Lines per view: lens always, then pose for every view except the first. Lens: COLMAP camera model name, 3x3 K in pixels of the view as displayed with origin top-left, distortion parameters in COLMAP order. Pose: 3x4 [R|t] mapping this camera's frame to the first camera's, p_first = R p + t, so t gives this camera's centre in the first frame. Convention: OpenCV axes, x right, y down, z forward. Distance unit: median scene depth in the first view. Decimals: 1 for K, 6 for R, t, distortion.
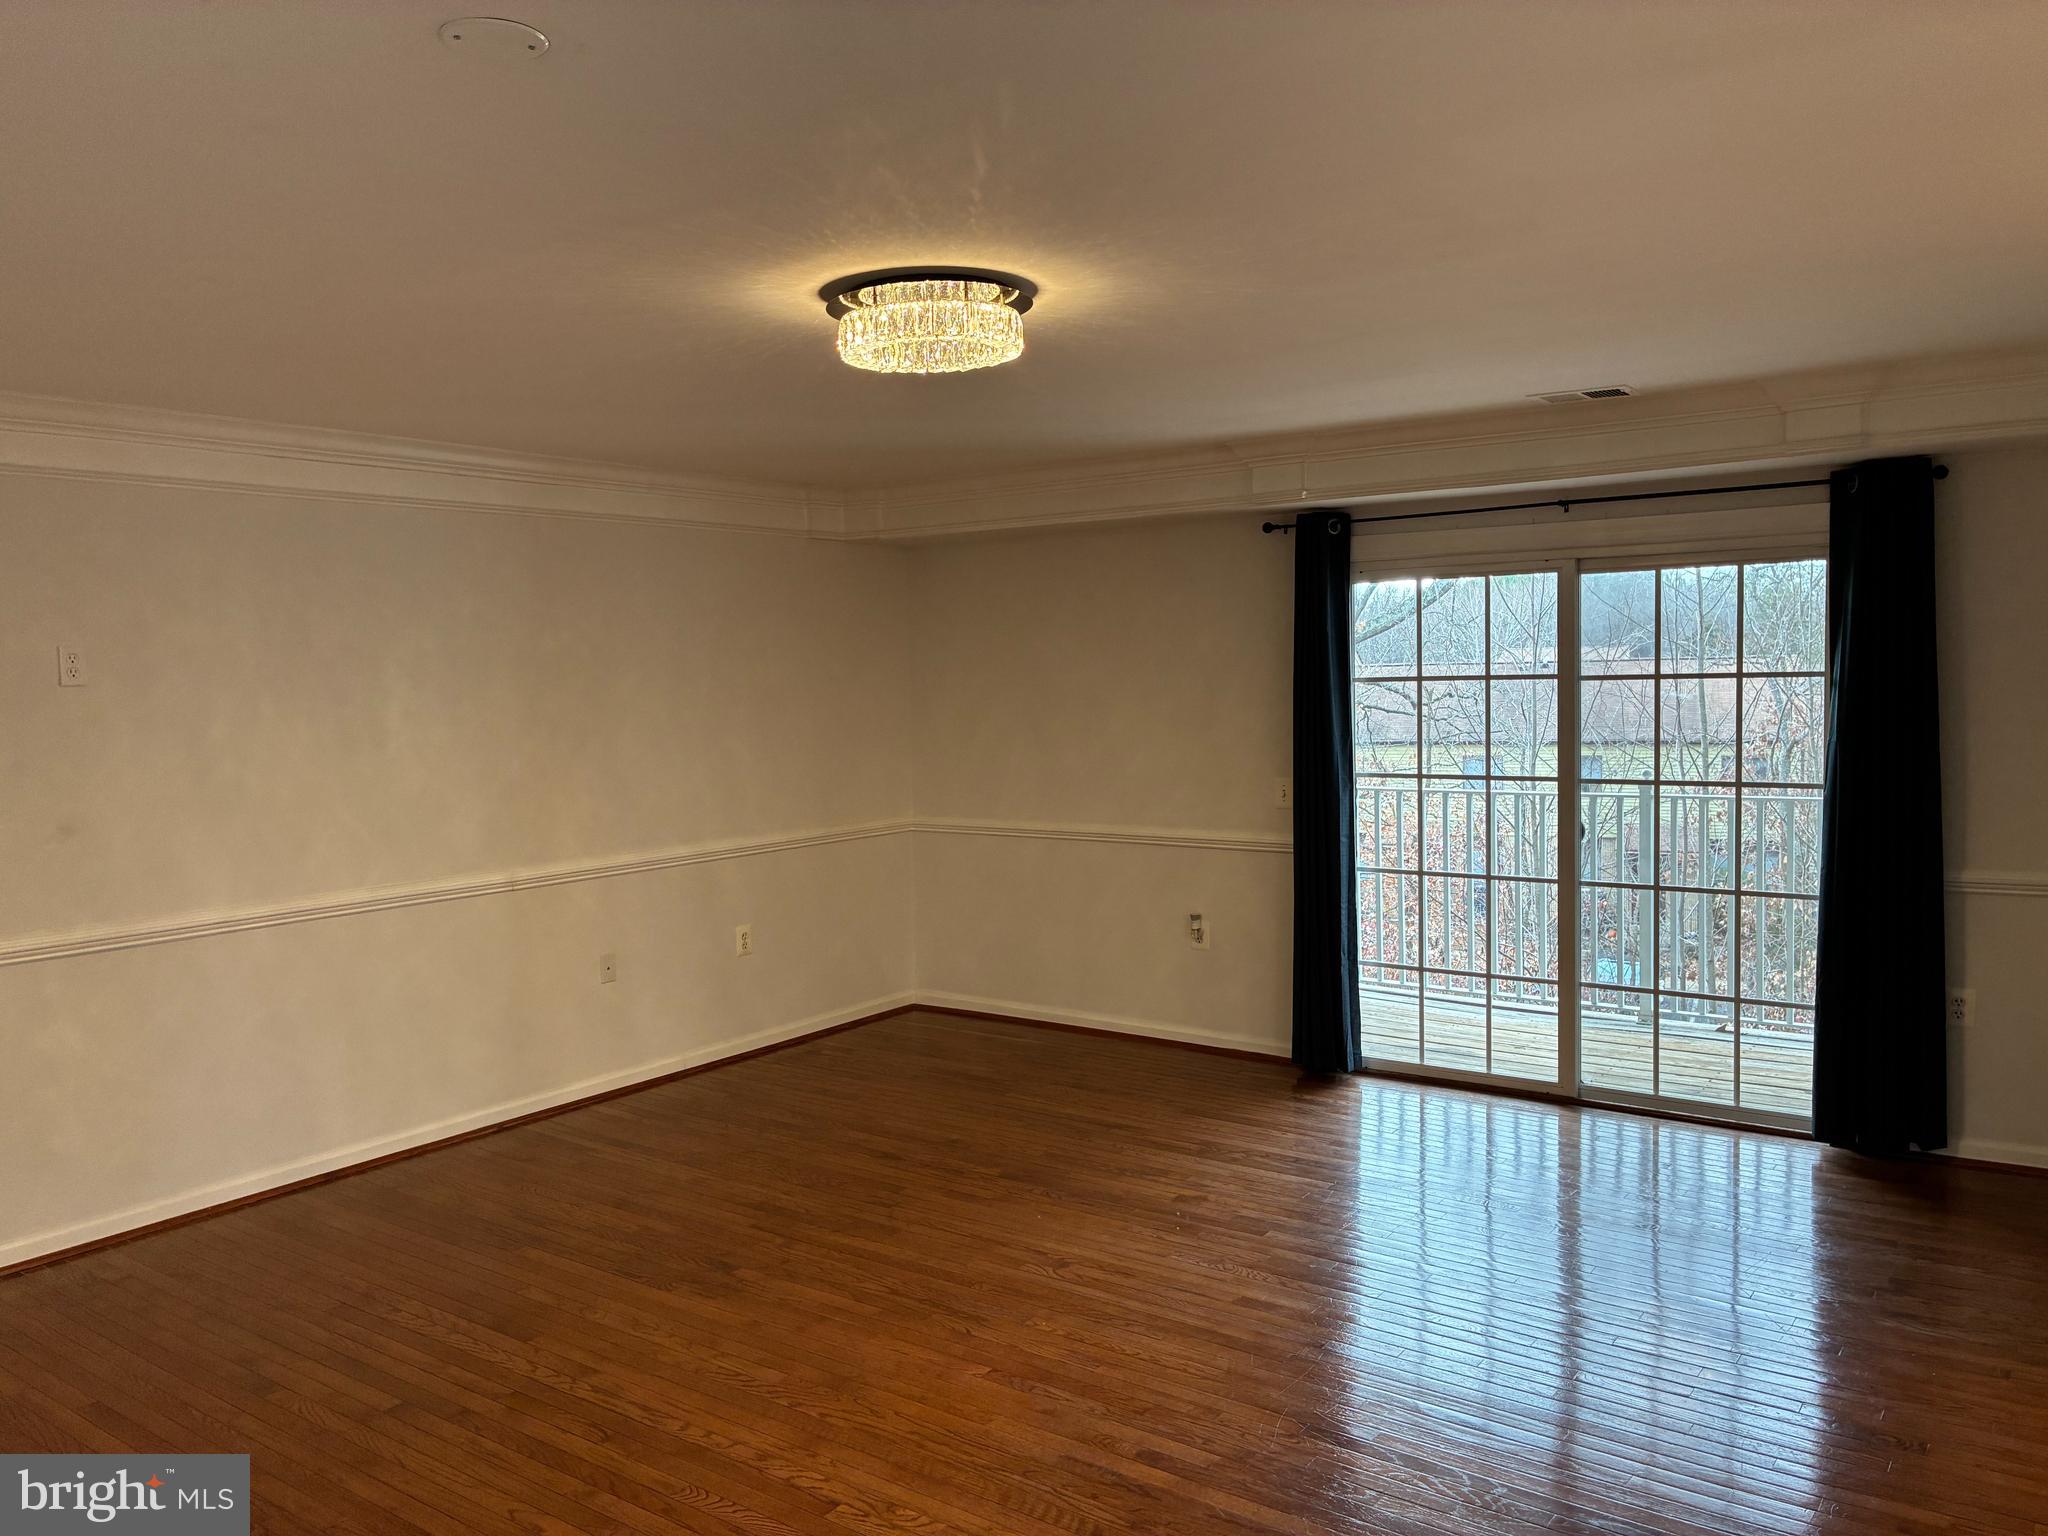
lens RADIAL K [[1513.8, 0, 1024.0], [0, 1513.8, 768.0], [0, 0, 1]] dist [0.043995, -0.073299]
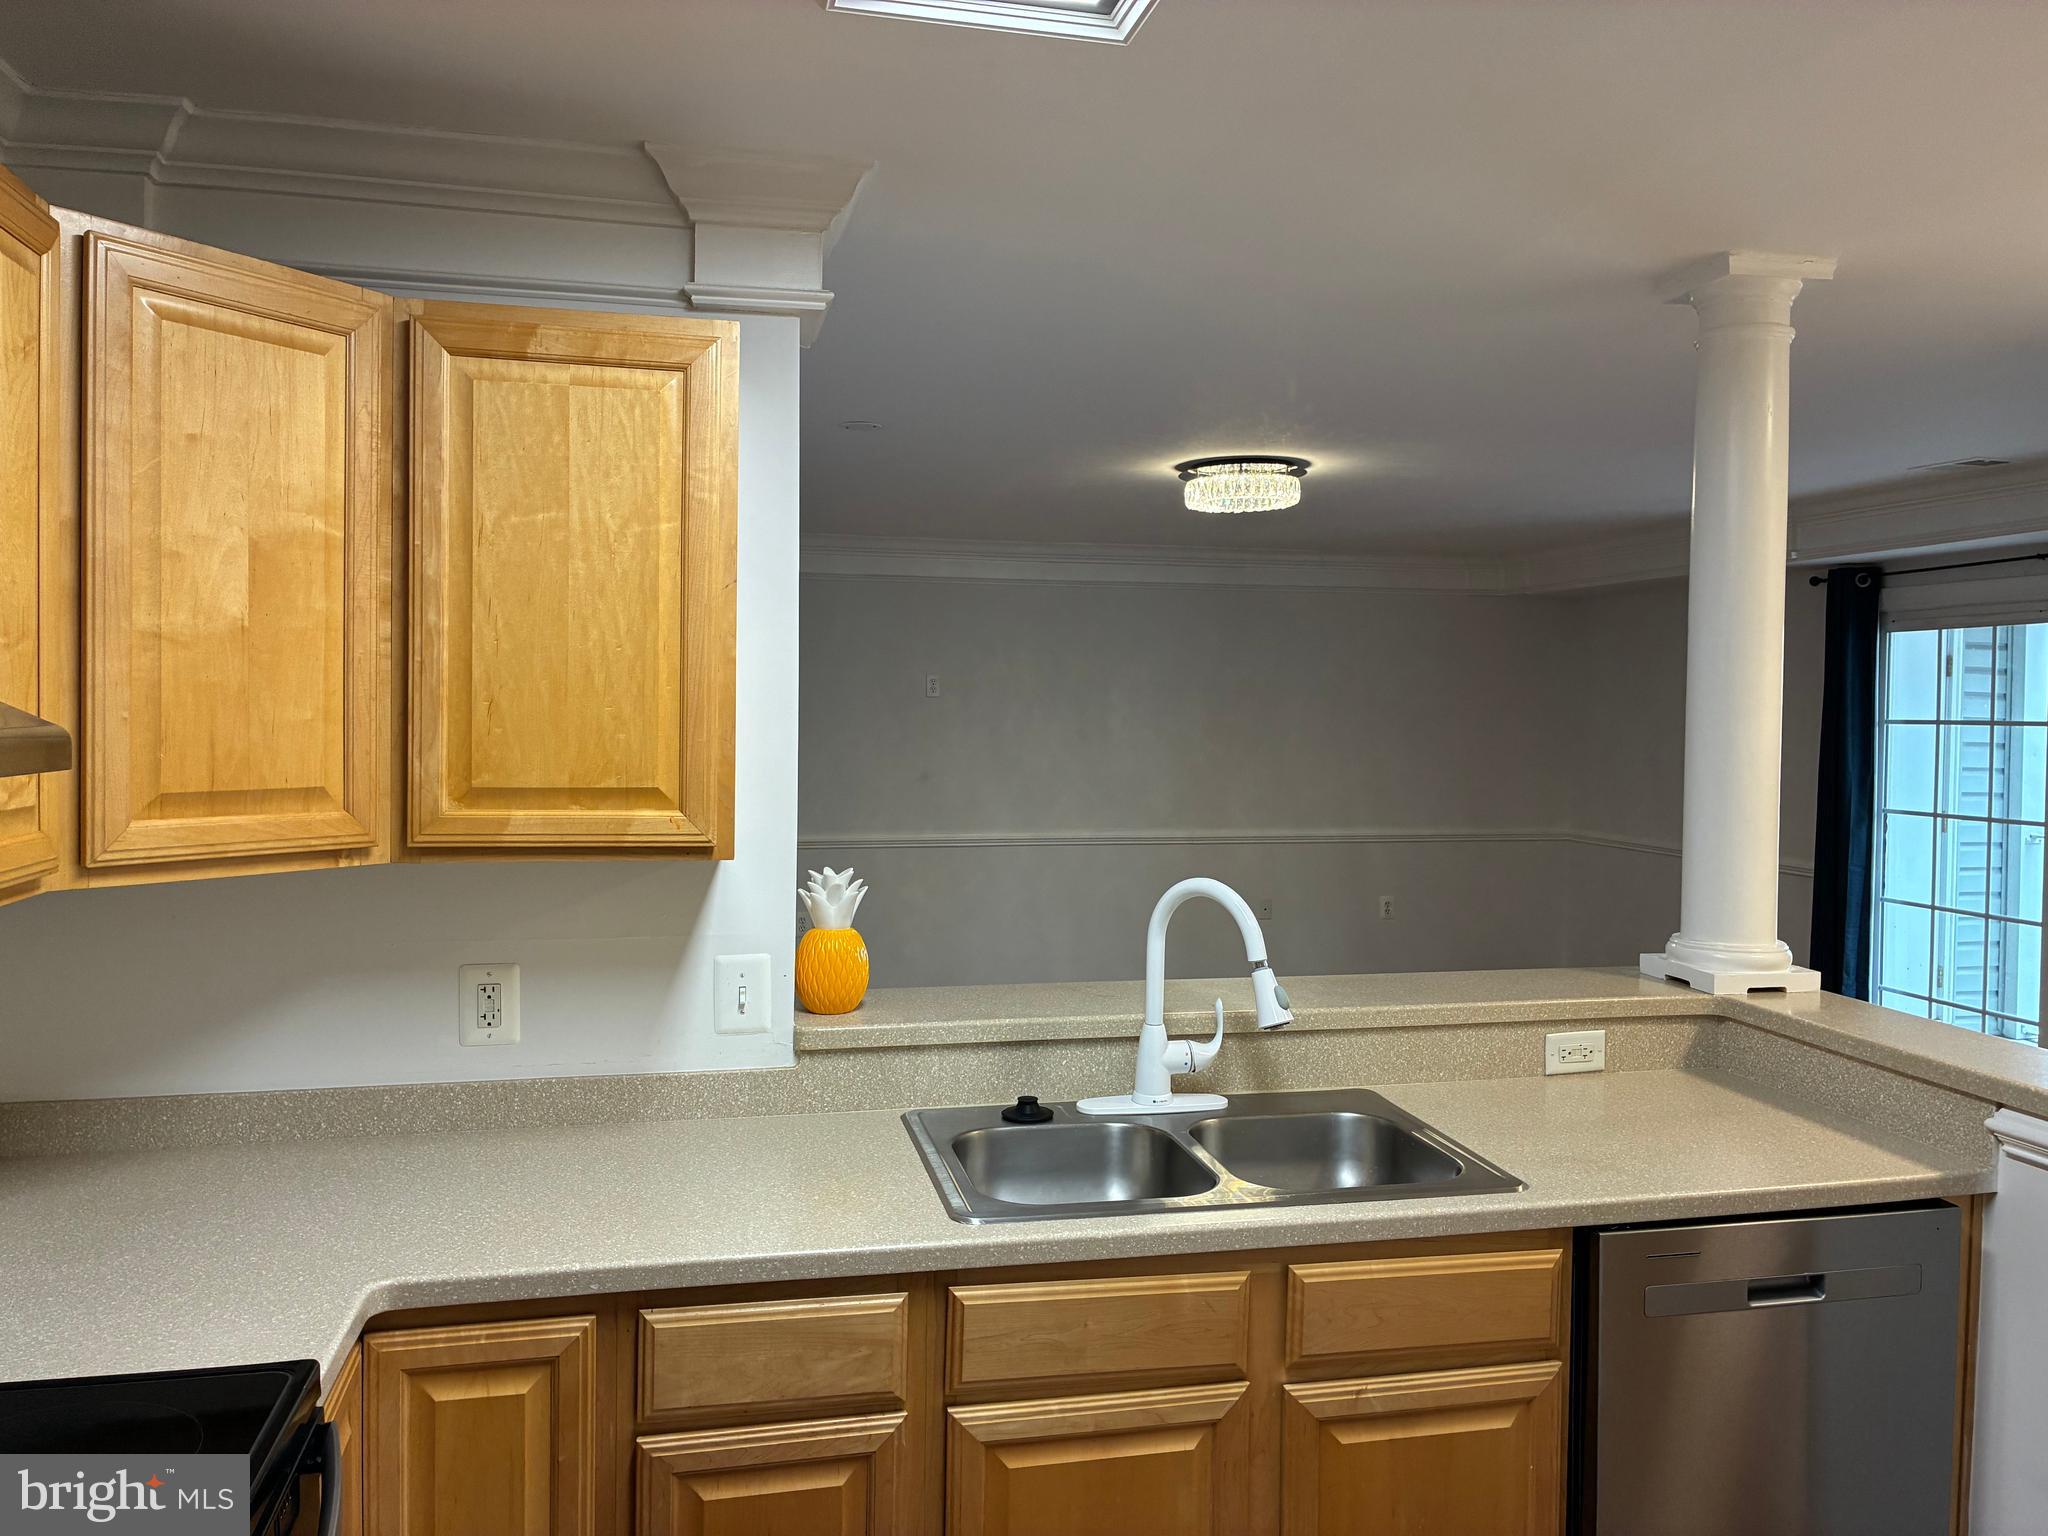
lens RADIAL K [[1559.9, 0, 1017.6], [0, 1559.9, 759.5], [0, 0, 1]] dist [0.006619, 0.000379]
pose [[0.750694, 0.050092, -0.658748, 0.526003], [-0.066026, 0.997818, 0.000634, 0.008981], [0.657343, 0.043018, 0.752363, -0.250544]]
